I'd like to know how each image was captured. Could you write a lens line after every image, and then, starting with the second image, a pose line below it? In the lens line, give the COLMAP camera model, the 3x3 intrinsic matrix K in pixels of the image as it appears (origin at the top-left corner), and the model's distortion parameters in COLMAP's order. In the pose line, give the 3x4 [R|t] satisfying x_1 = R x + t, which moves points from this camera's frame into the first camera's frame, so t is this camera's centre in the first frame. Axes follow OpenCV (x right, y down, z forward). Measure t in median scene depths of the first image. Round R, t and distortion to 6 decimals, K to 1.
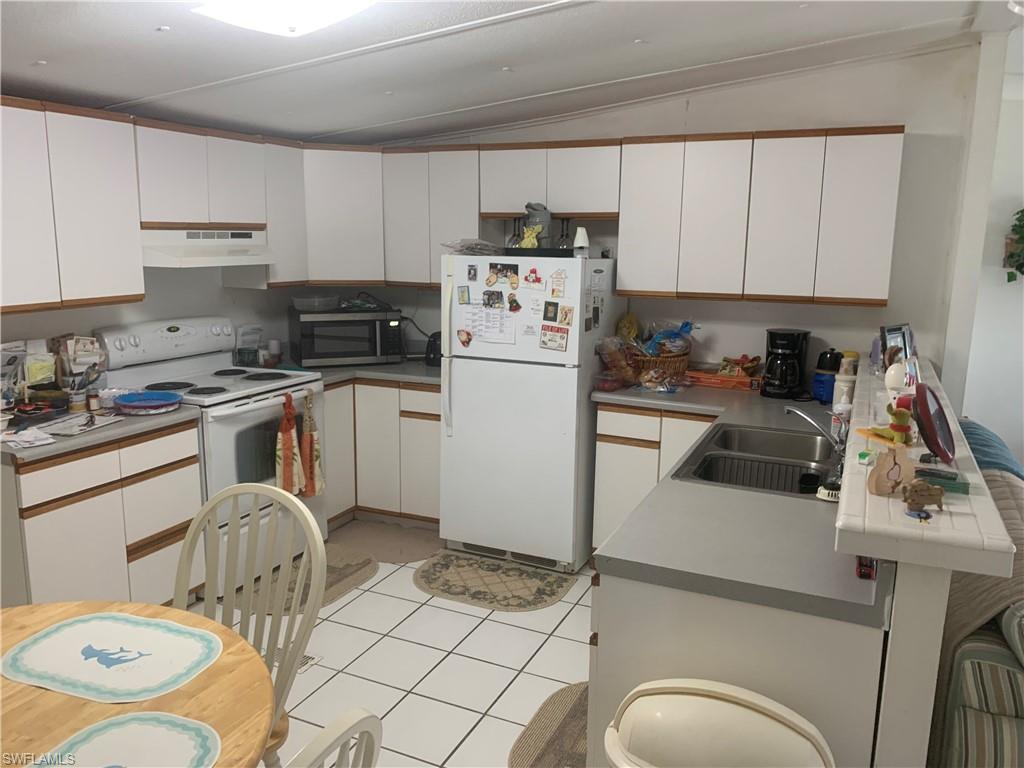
lens RADIAL K [[791.1, 0, 512.0], [0, 791.1, 384.0], [0, 0, 1]] dist [0.092090, -0.171413]
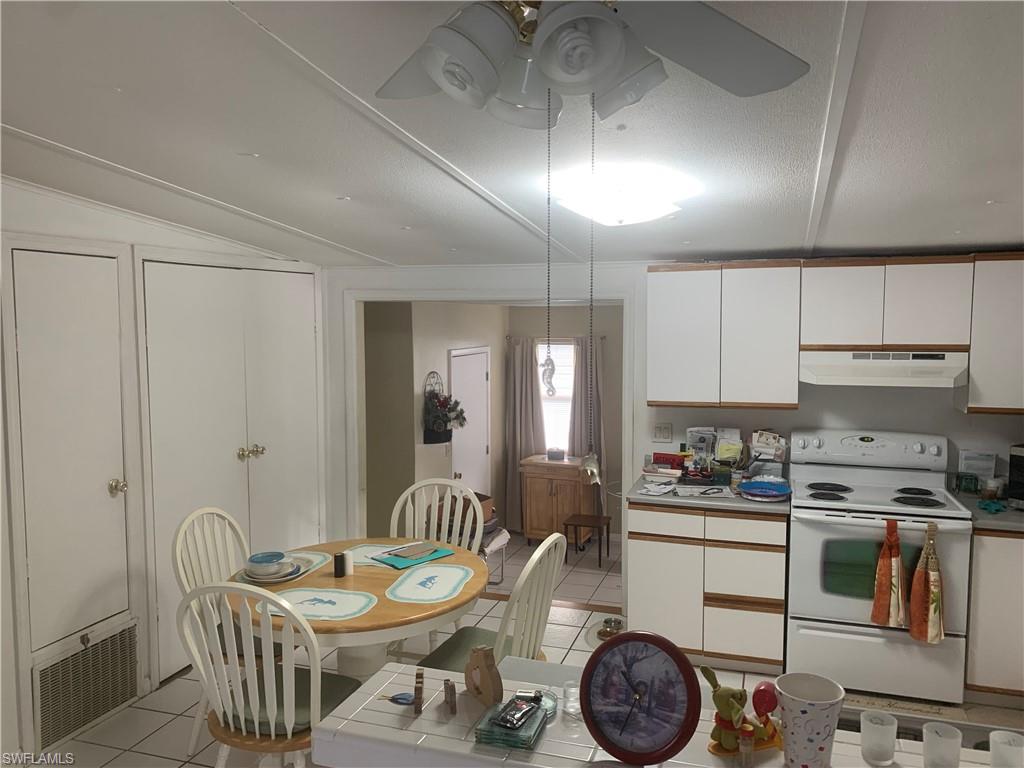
lens RADIAL K [[791.1, 0, 512.0], [0, 791.1, 384.0], [0, 0, 1]] dist [0.092090, -0.171413]
pose [[0.112708, 0.073234, -0.990926, 0.624481], [-0.180287, 0.982234, 0.052086, -0.118322], [0.977135, 0.172780, 0.123909, 0.402222]]
